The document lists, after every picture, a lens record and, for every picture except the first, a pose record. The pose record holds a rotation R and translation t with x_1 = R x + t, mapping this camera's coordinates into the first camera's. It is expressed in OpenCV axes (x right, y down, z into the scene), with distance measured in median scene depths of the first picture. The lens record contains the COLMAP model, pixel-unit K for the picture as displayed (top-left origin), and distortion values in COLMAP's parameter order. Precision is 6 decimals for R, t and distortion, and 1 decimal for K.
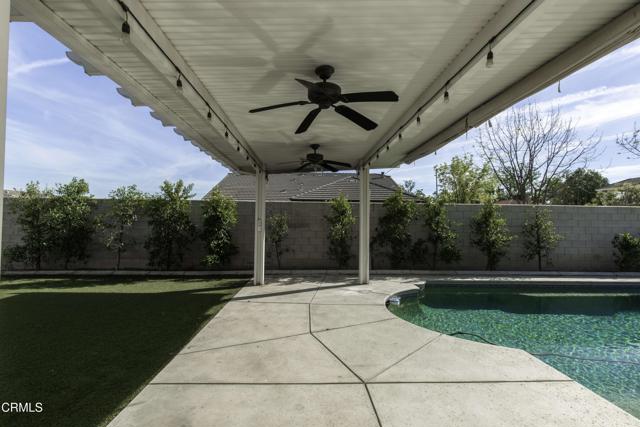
lens RADIAL K [[283.1, 0, 321.8], [0, 283.1, 214.3], [0, 0, 1]] dist [-0.000388, -0.000206]
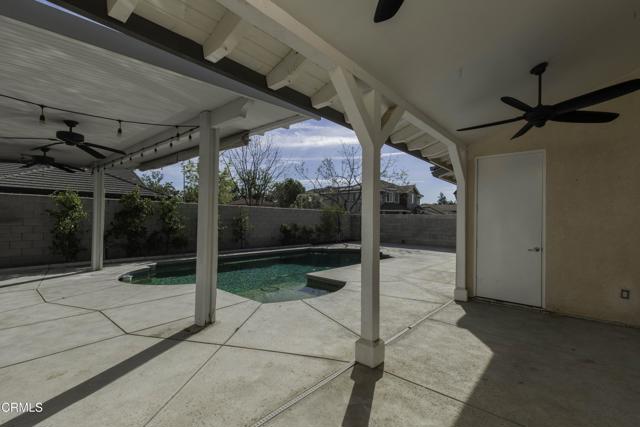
lens RADIAL K [[283.1, 0, 321.8], [0, 283.1, 214.3], [0, 0, 1]] dist [-0.000388, -0.000206]
pose [[0.678990, 0.011884, 0.734052, -0.063707], [-0.027487, 0.999579, 0.009241, -0.015219], [-0.733633, -0.026451, 0.679031, -0.365292]]
